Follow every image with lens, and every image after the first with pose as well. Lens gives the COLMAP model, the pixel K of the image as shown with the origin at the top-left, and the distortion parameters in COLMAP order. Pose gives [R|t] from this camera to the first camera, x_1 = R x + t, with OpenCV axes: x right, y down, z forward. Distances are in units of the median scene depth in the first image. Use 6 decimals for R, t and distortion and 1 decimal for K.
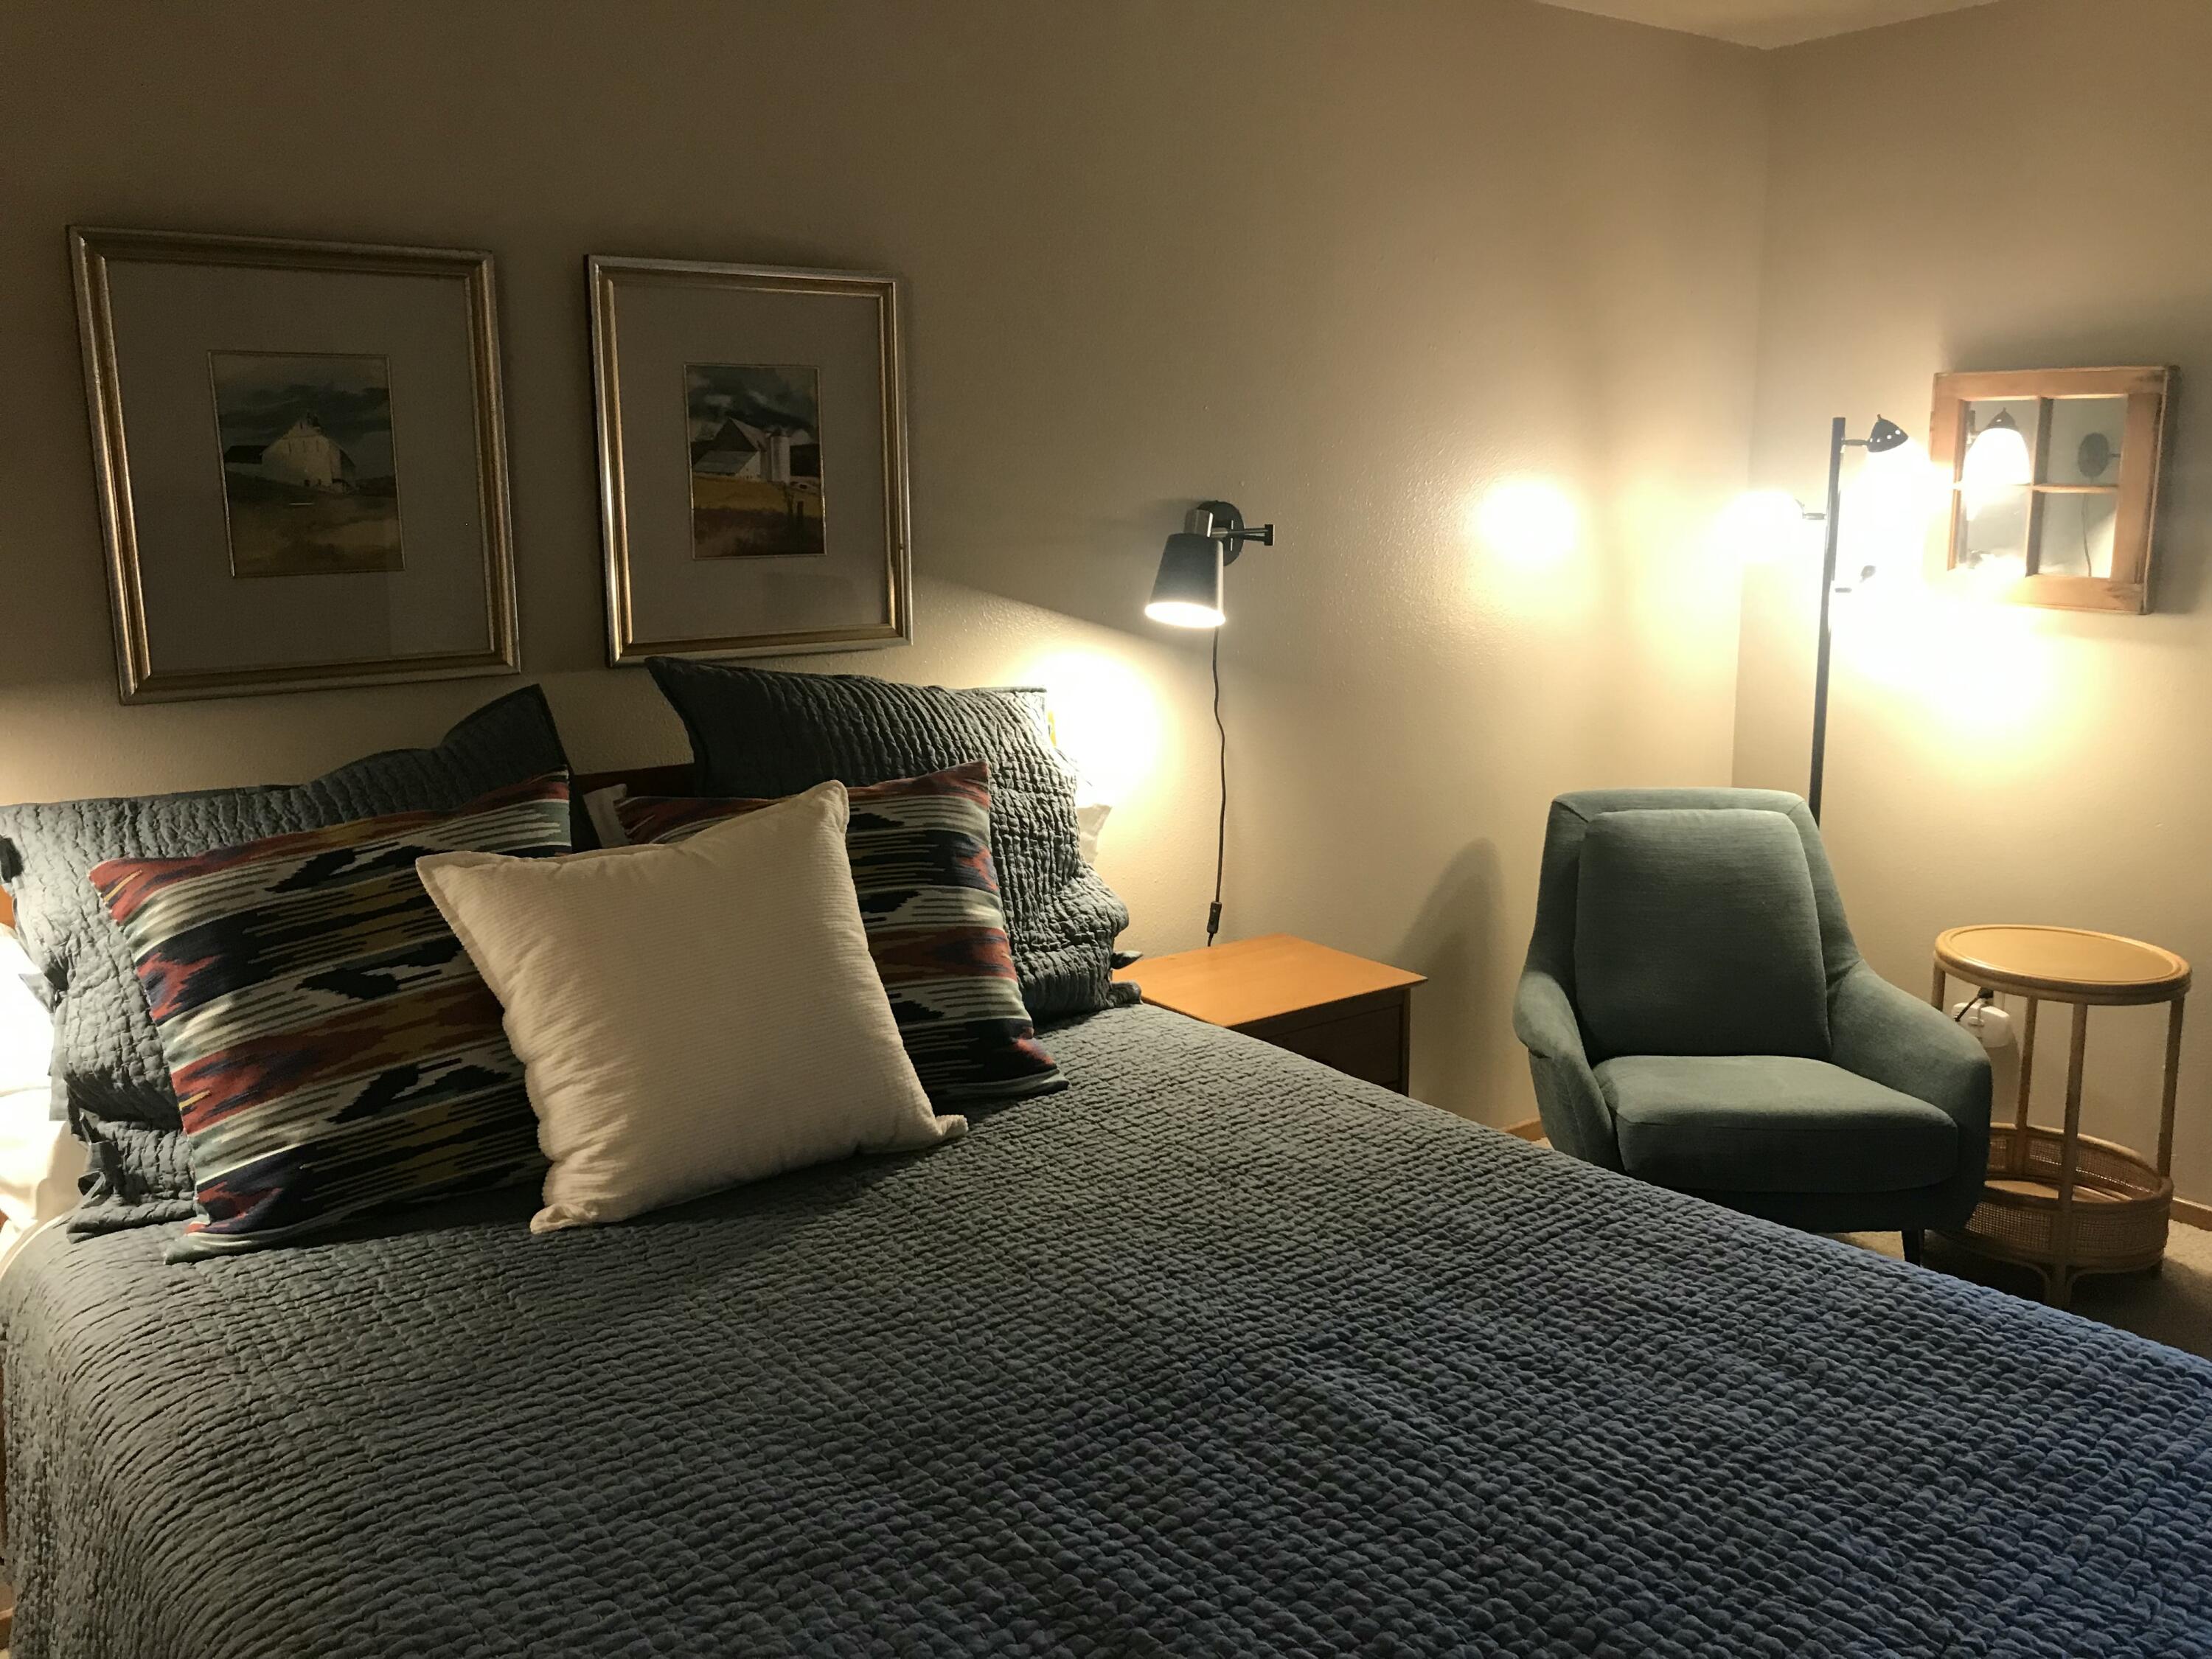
lens RADIAL K [[1733.4, 0, 1110.9], [0, 1733.4, 781.3], [0, 0, 1]] dist [-0.026844, -0.002510]
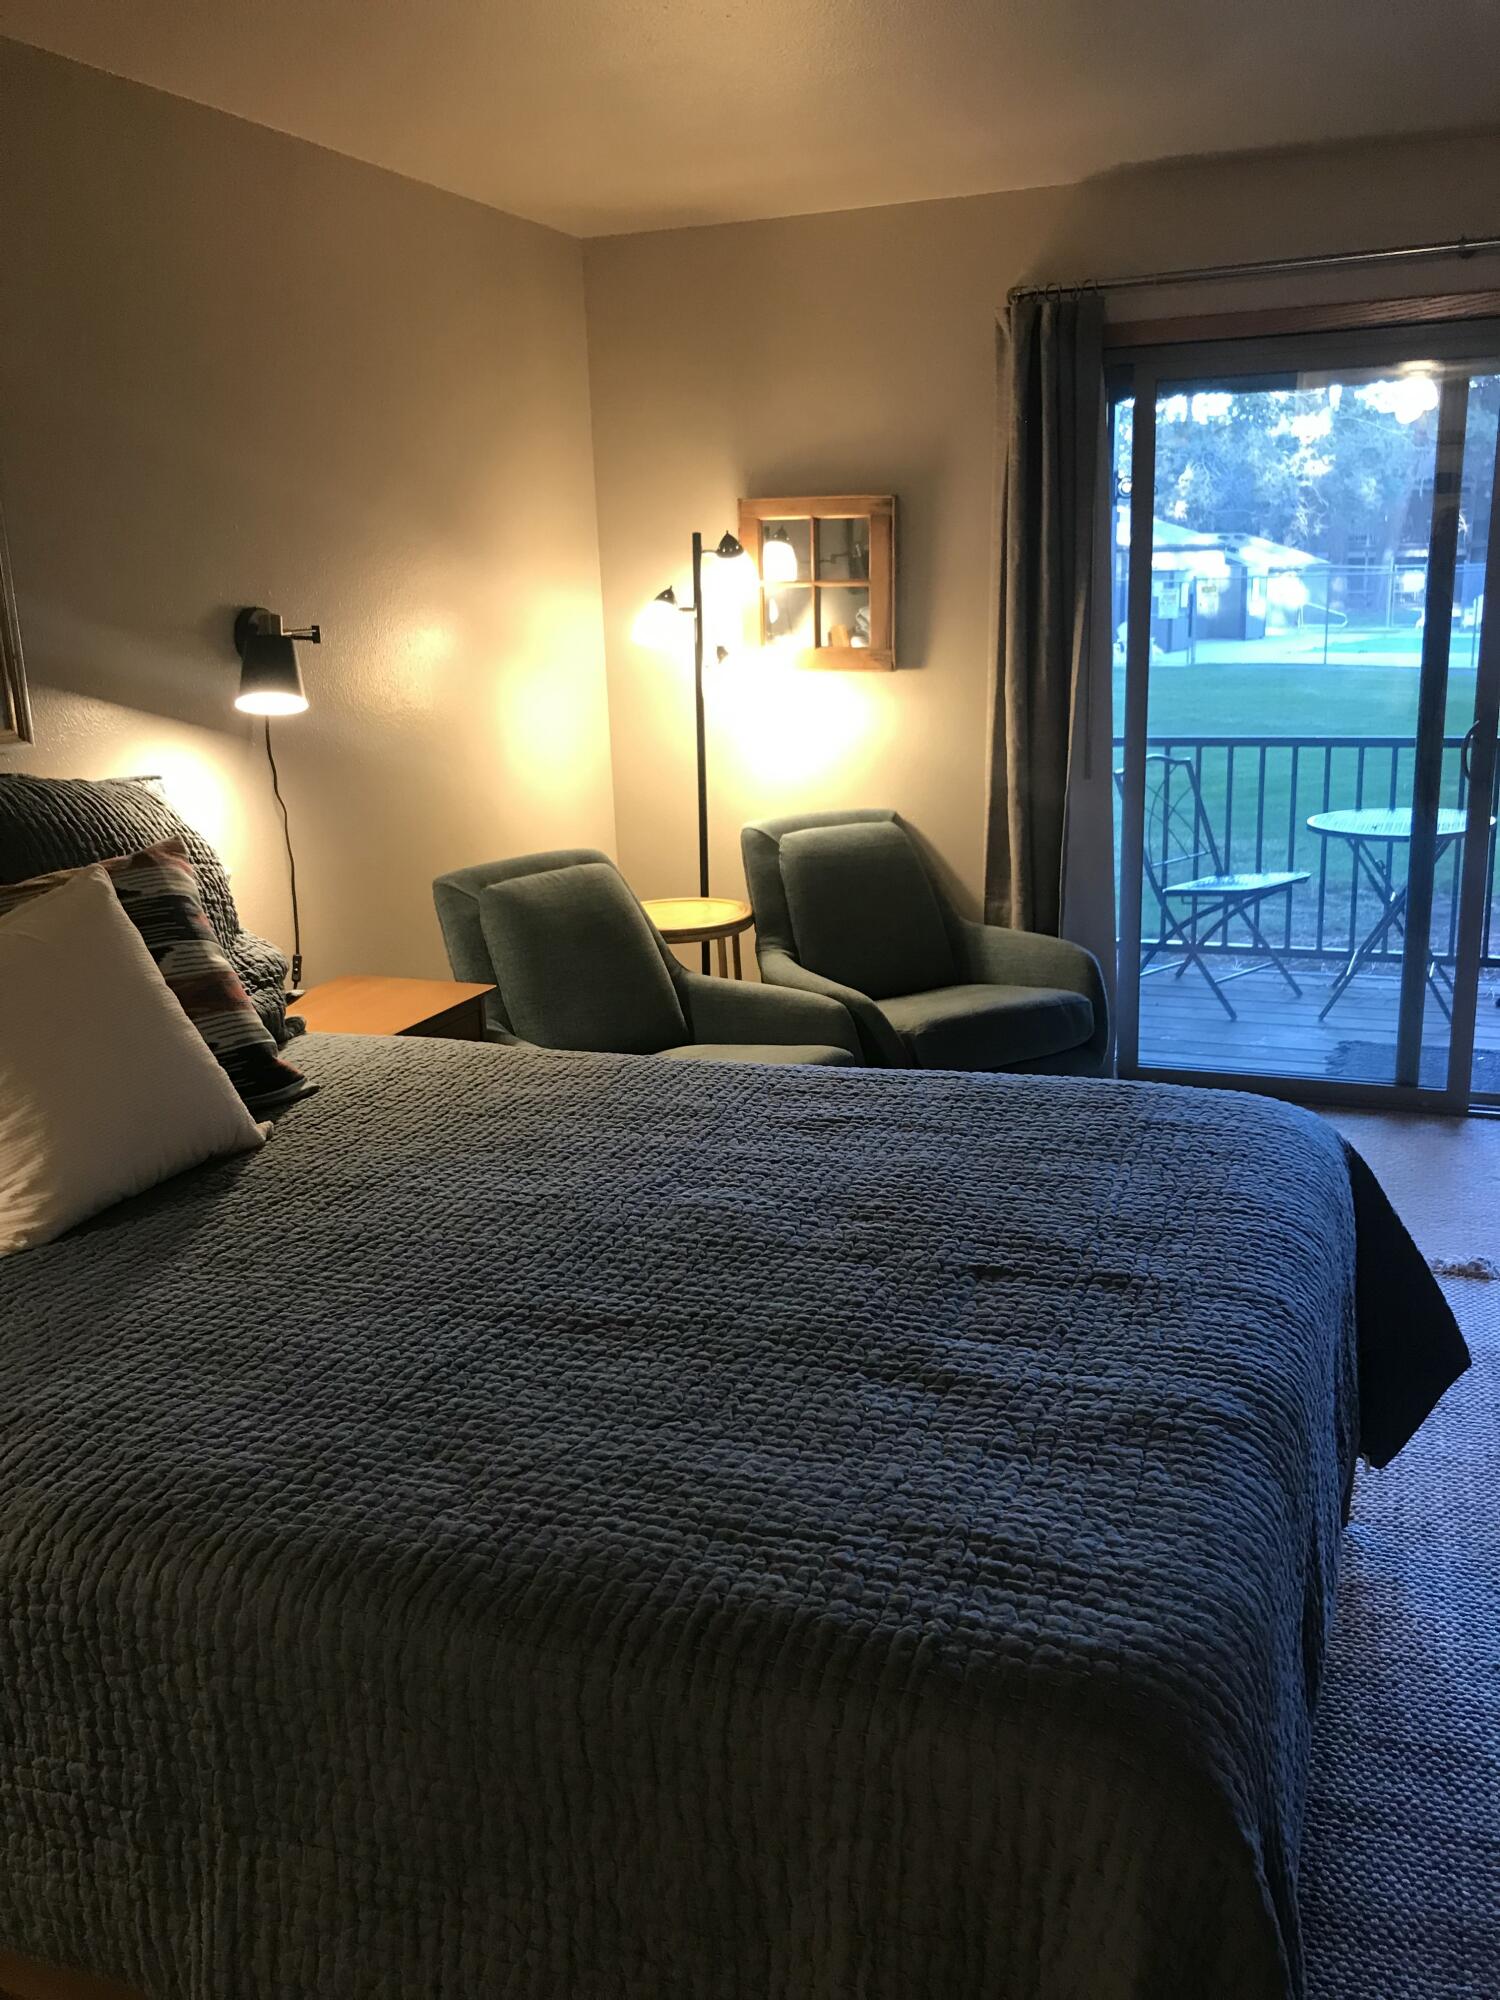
lens RADIAL K [[1627.3, 0, 750.0], [0, 1627.3, 1000.0], [0, 0, 1]] dist [0.005034, 0.010820]
pose [[0.835988, -0.150828, 0.527613, -0.332450], [0.114835, 0.988281, 0.100566, 0.030405], [-0.536598, -0.023484, 0.843511, -0.116827]]
